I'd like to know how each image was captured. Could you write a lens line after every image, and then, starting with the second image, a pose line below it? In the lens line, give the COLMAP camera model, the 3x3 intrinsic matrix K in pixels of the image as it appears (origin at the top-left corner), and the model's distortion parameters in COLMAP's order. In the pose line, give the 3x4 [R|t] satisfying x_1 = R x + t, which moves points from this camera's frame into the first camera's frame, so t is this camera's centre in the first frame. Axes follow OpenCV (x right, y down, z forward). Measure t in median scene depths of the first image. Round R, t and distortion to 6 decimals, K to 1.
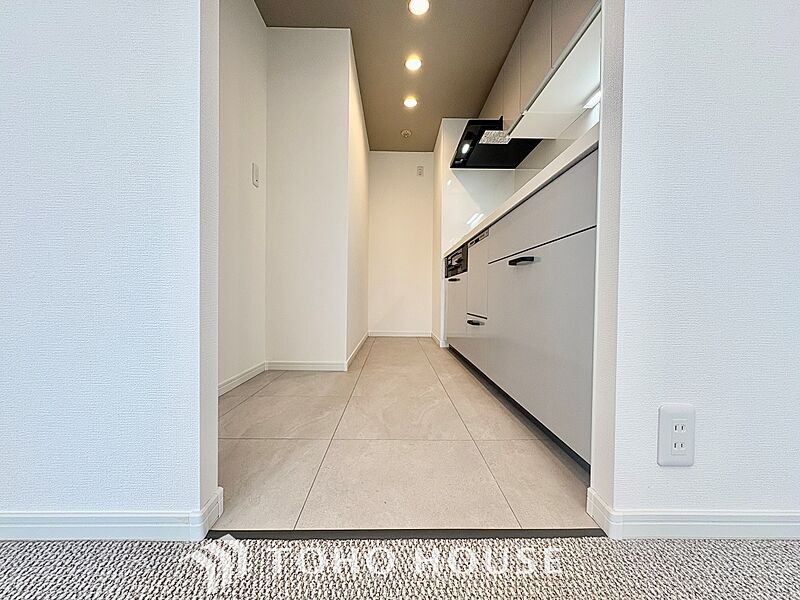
lens RADIAL K [[318.1, 0, 401.2], [0, 318.1, 297.7], [0, 0, 1]] dist [-0.001342, -0.000144]
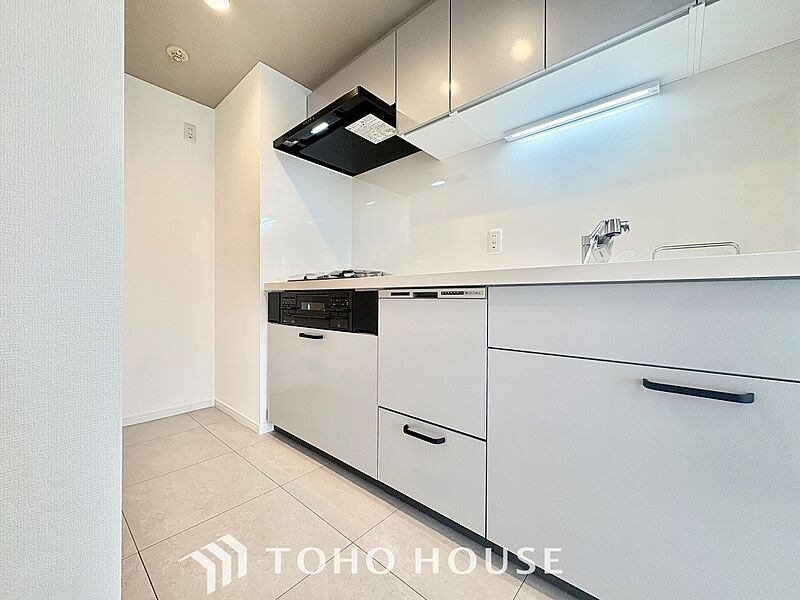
lens RADIAL K [[318.1, 0, 400.0], [0, 318.1, 300.7], [0, 0, 1]] dist [-0.001342, -0.000144]
pose [[0.669003, -0.019720, 0.742998, -0.158851], [0.012730, 0.999805, 0.015074, -0.115543], [-0.743150, -0.000626, 0.669124, 0.407984]]
